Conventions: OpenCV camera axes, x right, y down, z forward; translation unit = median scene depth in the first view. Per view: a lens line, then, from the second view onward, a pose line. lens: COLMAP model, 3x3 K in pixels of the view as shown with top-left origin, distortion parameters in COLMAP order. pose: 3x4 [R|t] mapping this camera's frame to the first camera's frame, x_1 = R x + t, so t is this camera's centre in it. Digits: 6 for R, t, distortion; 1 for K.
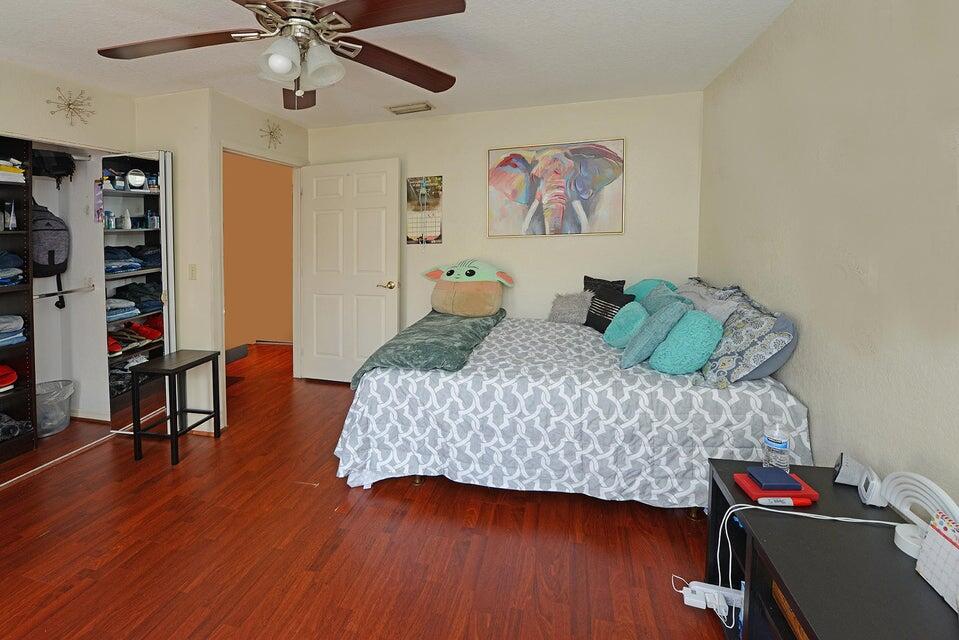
lens RADIAL K [[392.8, 0, 477.8], [0, 392.8, 242.5], [0, 0, 1]] dist [-0.018126, 0.000283]
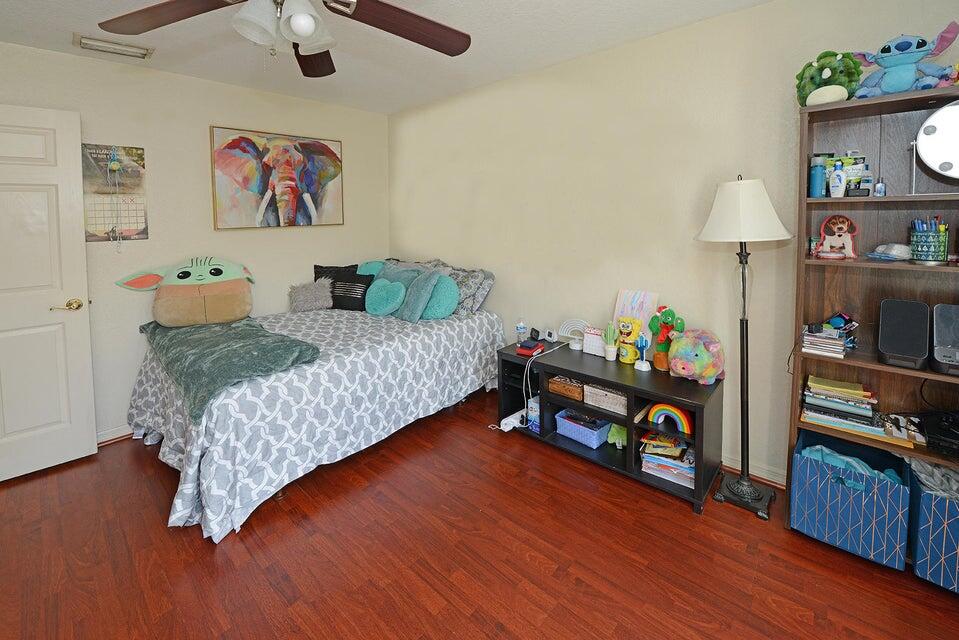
lens RADIAL K [[392.8, 0, 476.4], [0, 392.8, 249.9], [0, 0, 1]] dist [-0.018126, 0.000283]
pose [[0.500308, -0.058352, 0.863879, -0.429669], [0.033397, 0.998285, 0.048089, 0.008053], [-0.865203, 0.004791, 0.501398, 0.090034]]
